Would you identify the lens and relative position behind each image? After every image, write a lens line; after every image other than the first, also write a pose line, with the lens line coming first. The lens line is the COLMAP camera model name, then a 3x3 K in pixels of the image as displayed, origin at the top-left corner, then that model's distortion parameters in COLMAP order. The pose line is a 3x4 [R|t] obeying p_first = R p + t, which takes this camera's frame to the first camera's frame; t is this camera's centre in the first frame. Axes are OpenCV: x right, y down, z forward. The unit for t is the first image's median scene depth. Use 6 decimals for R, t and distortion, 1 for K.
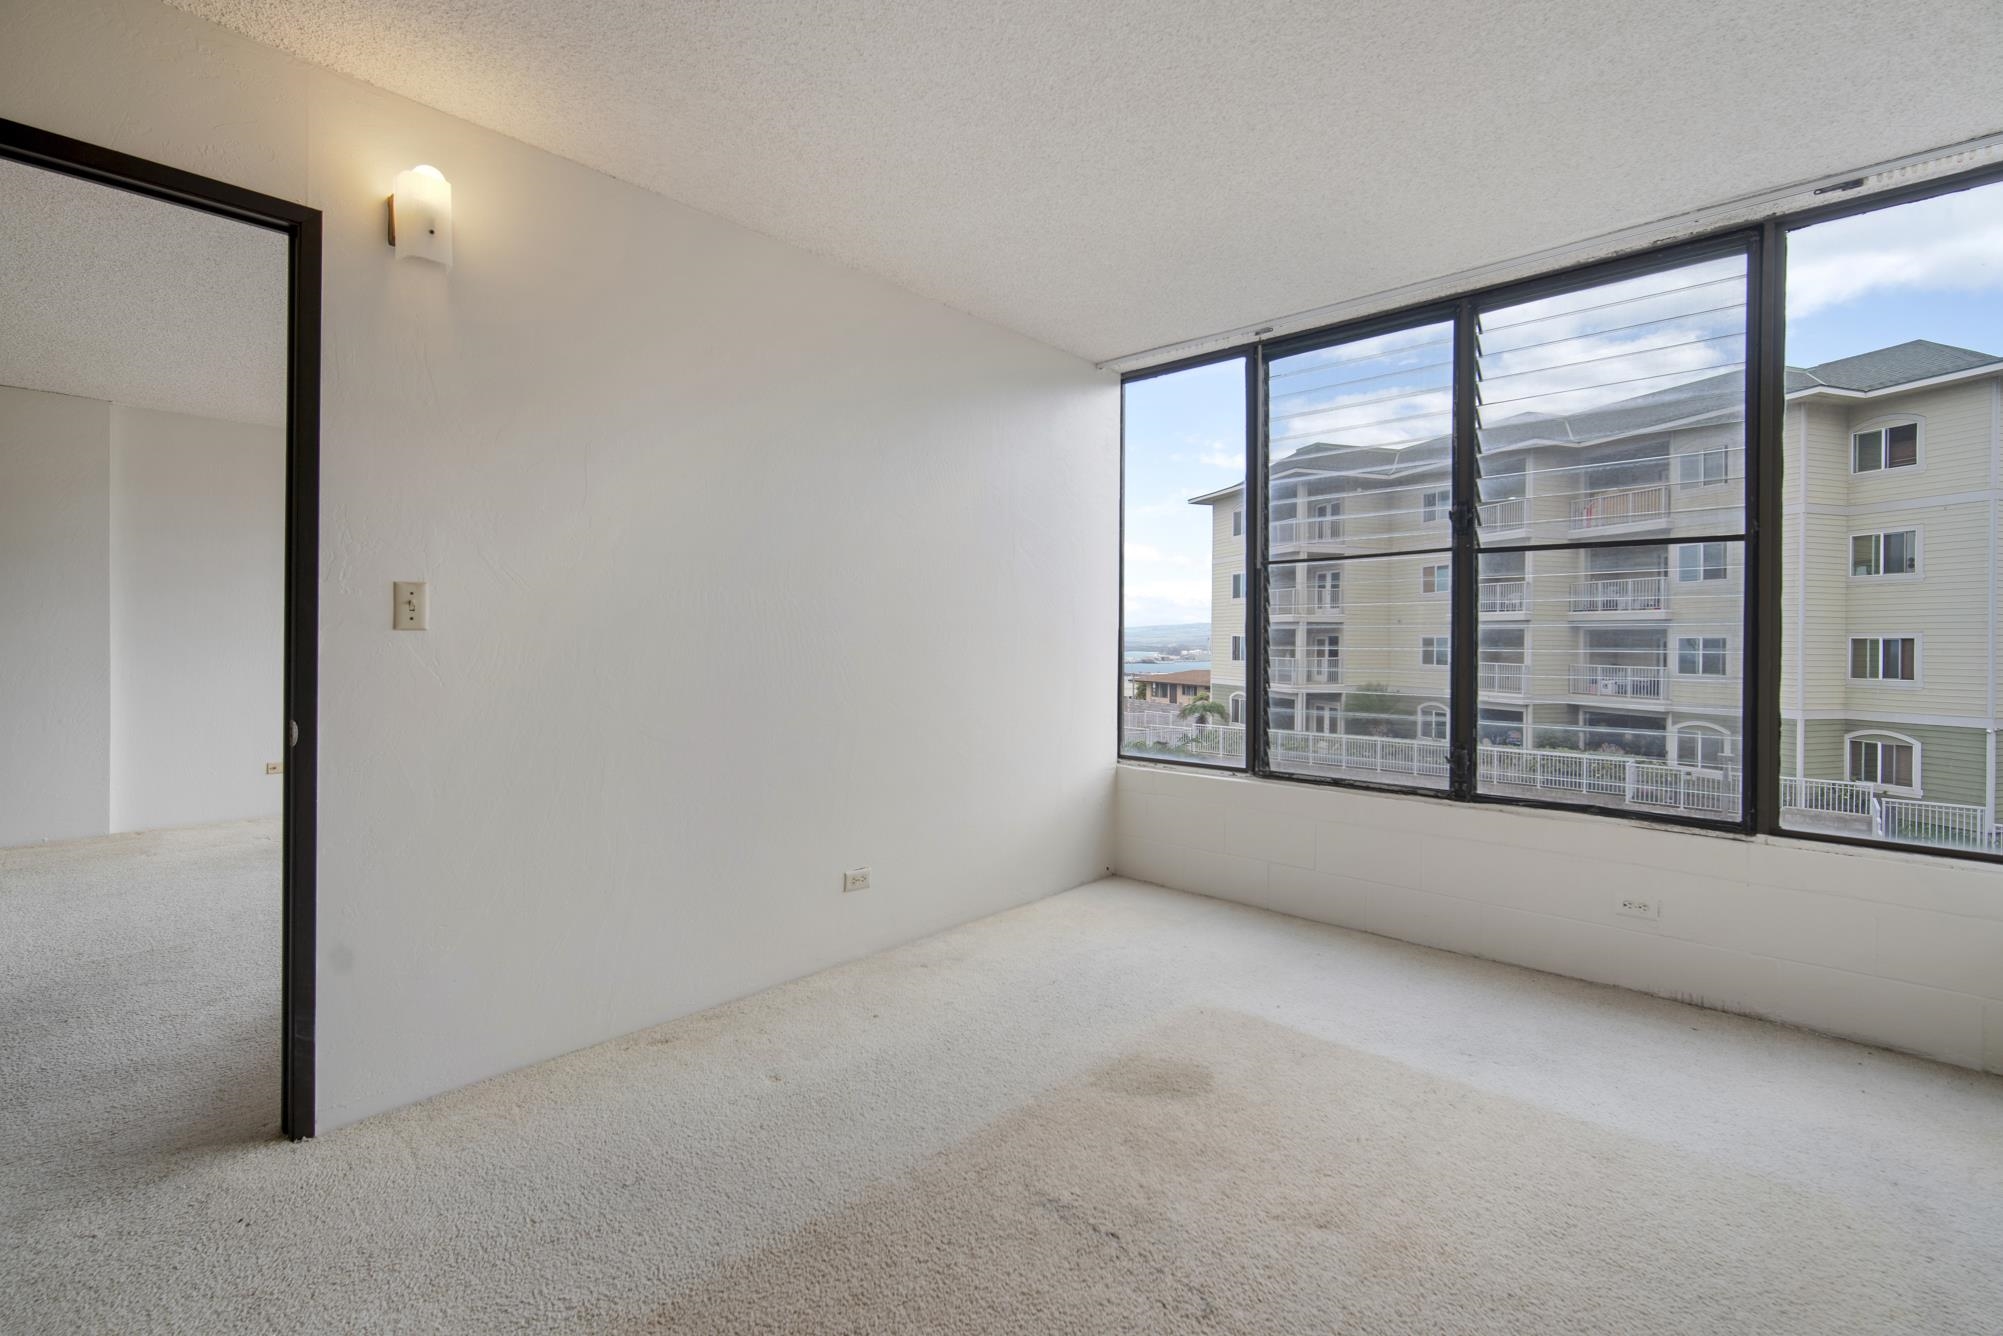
lens RADIAL K [[889.9, 0, 1010.8], [0, 889.9, 635.2], [0, 0, 1]] dist [-0.014348, 0.005352]
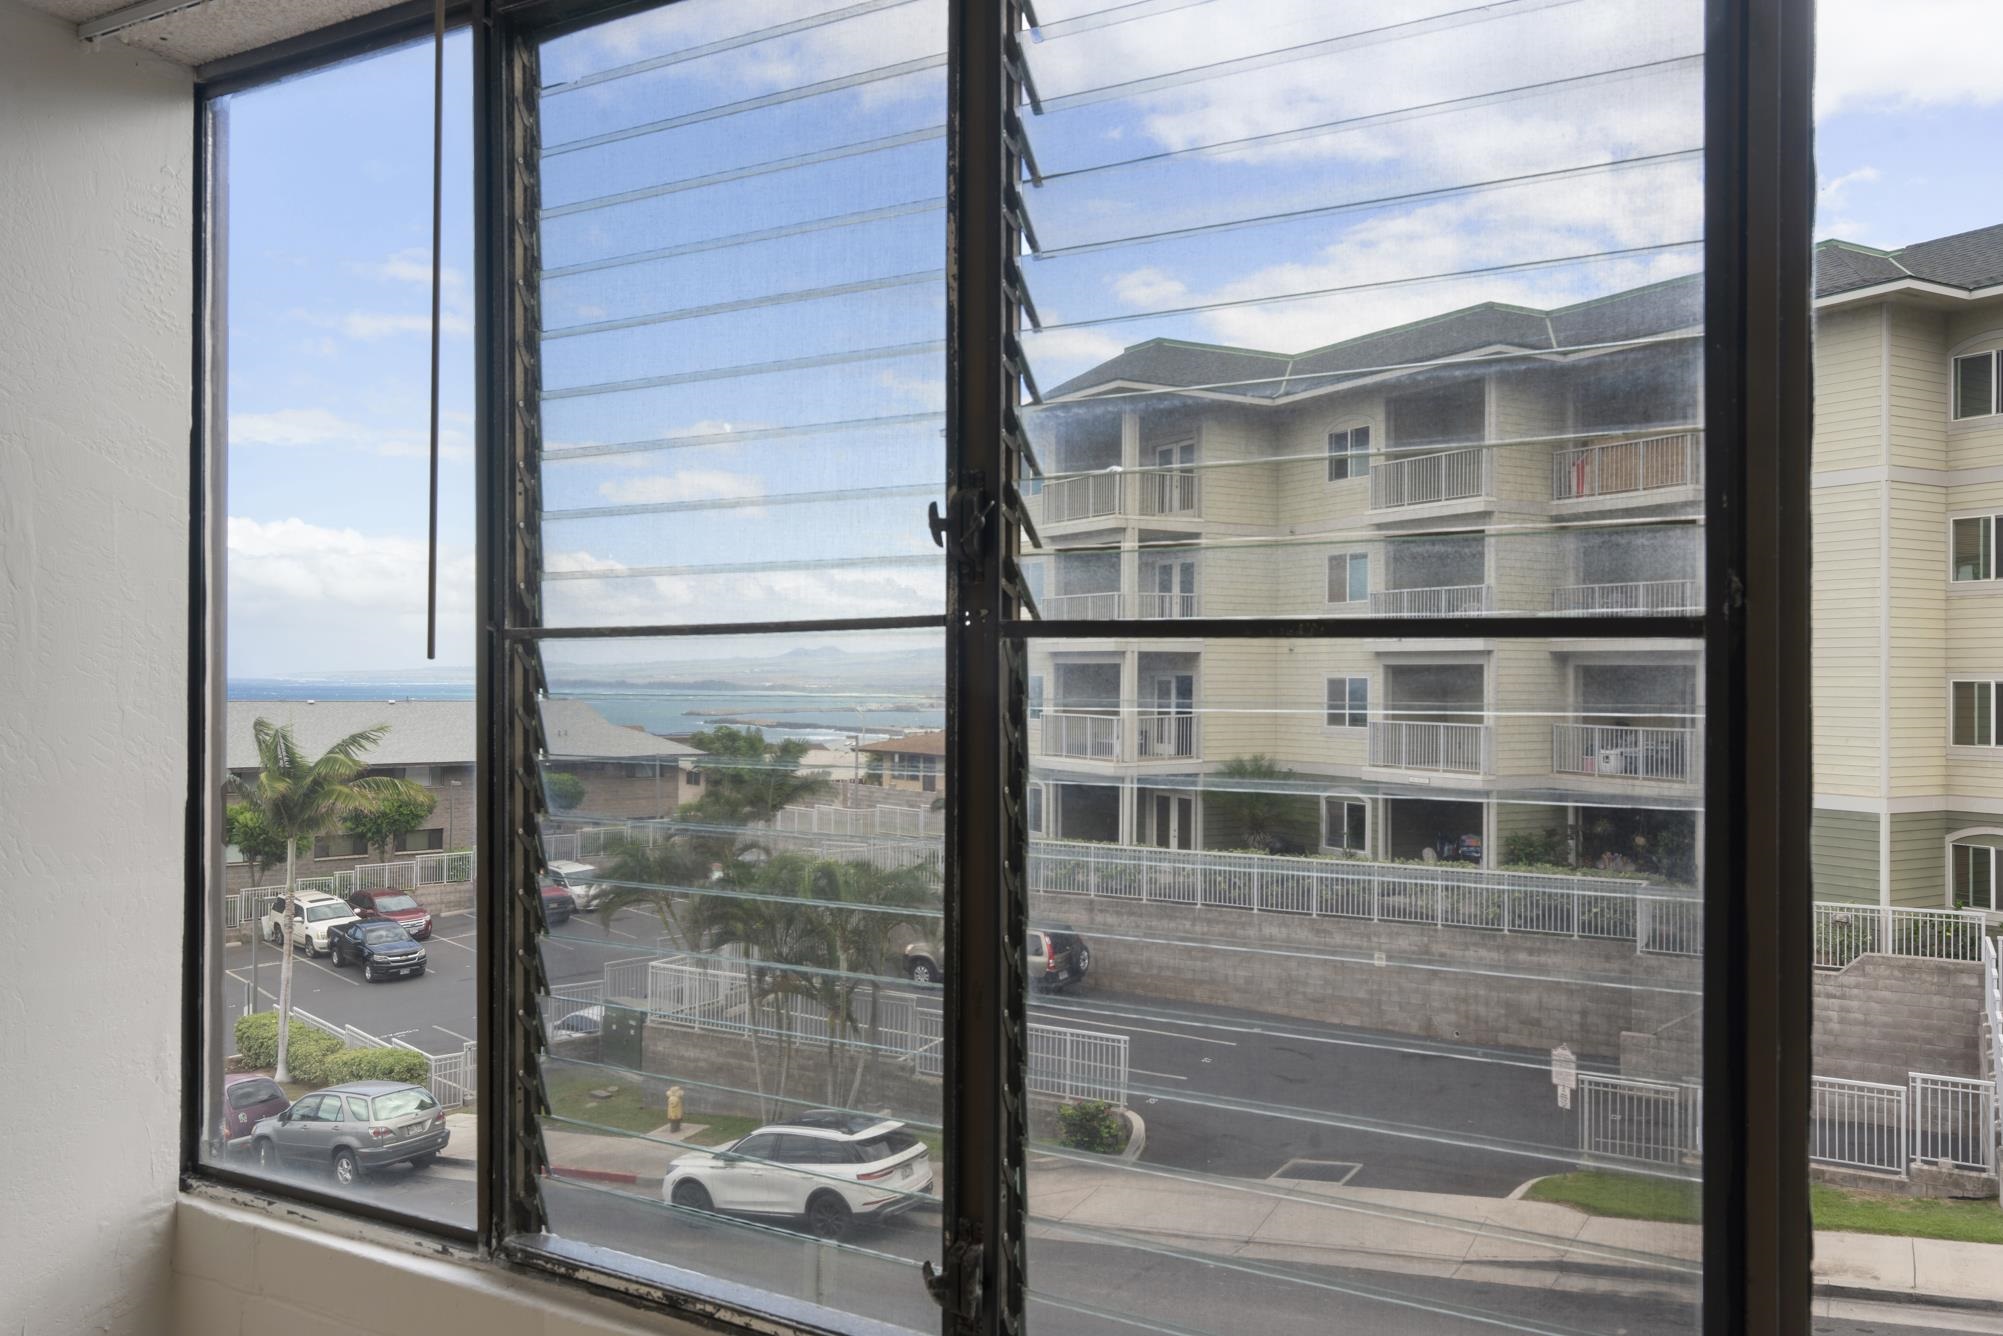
lens RADIAL K [[1551.2, 0, 1022.2], [0, 1551.2, 645.9], [0, 0, 1]] dist [0.001929, 0.002510]
pose [[0.975291, -0.001194, 0.220922, 0.310751], [0.003540, 0.999941, -0.010223, -0.064000], [-0.220897, 0.010752, 0.975238, 0.341398]]
